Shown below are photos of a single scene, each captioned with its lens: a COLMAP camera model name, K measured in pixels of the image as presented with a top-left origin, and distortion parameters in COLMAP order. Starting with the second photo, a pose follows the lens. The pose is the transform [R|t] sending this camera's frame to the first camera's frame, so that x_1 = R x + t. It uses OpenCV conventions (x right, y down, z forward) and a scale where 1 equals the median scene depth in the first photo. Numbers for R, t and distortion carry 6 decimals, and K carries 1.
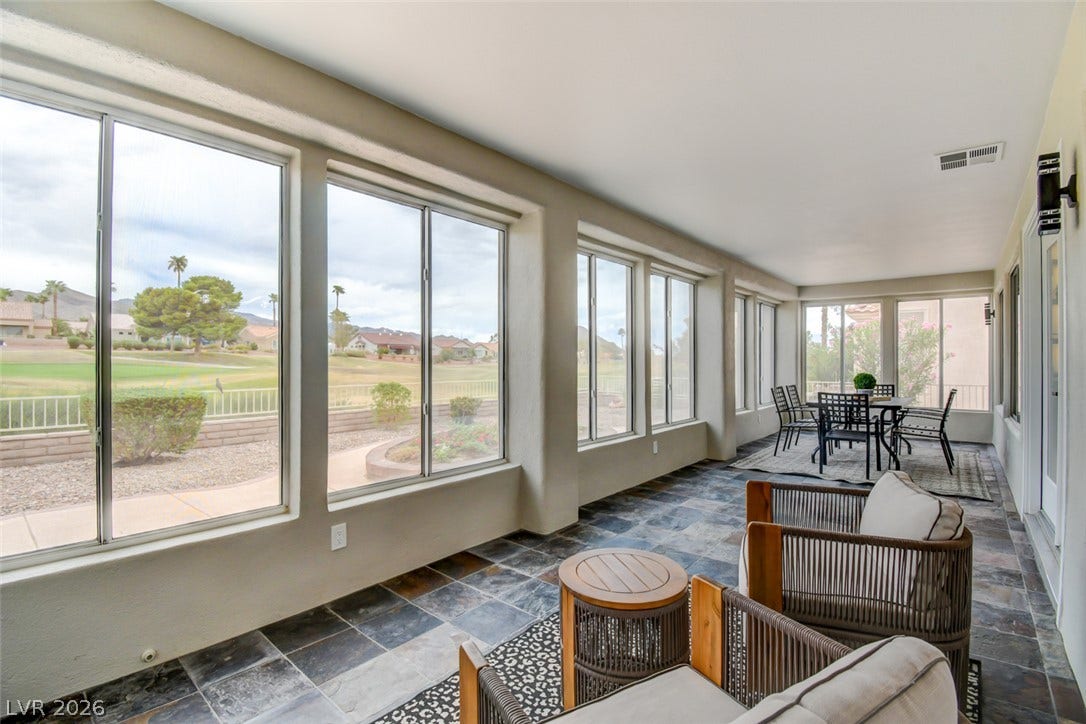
lens RADIAL K [[479.9, 0, 540.8], [0, 479.9, 375.8], [0, 0, 1]] dist [-0.019766, -0.005894]
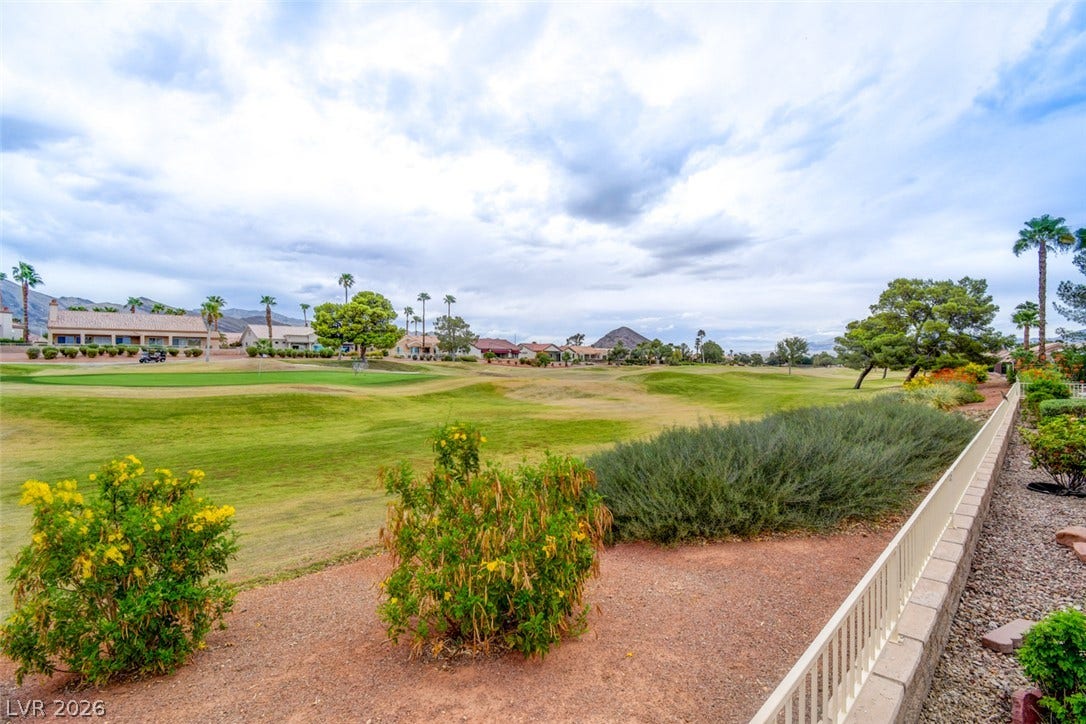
lens RADIAL K [[479.9, 0, 543.1], [0, 479.9, 360.1], [0, 0, 1]] dist [-0.019766, -0.005894]
pose [[0.995657, -0.012098, -0.092304, -0.191540], [0.008778, 0.999303, -0.036294, -0.003712], [0.092679, 0.035326, 0.995069, -0.076001]]
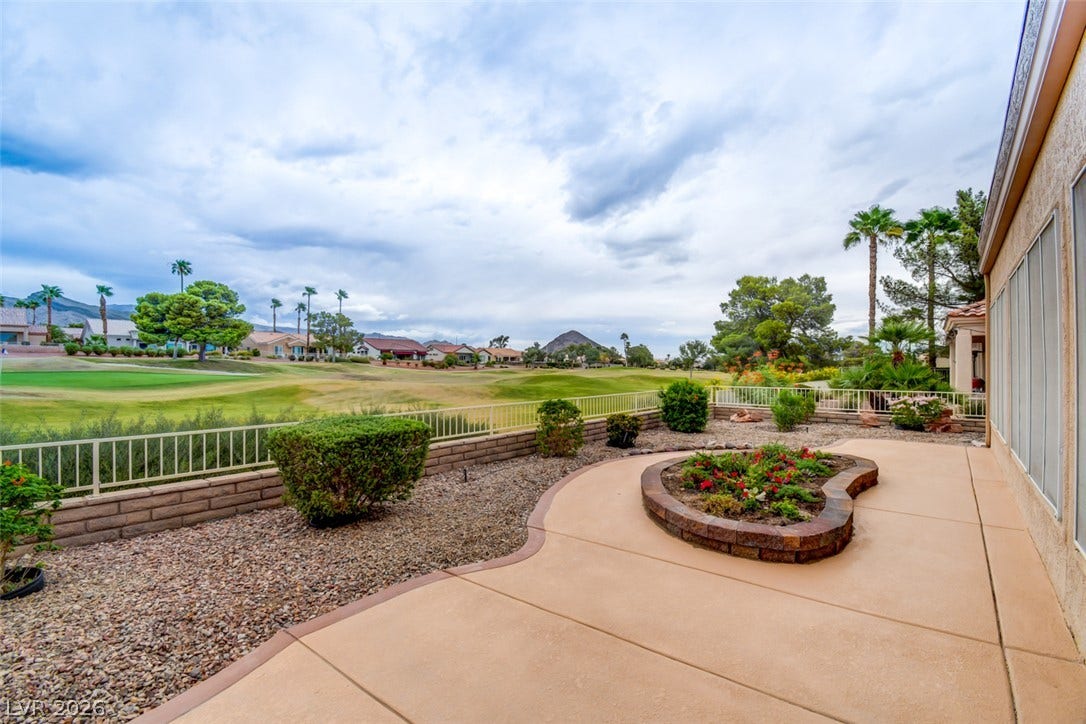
lens RADIAL K [[479.9, 0, 558.5], [0, 479.9, 368.0], [0, 0, 1]] dist [-0.019766, -0.005894]
pose [[0.999538, -0.005277, 0.029936, -0.022986], [0.006064, 0.999637, -0.026262, -0.001312], [-0.029787, 0.026431, 0.999207, 0.010034]]
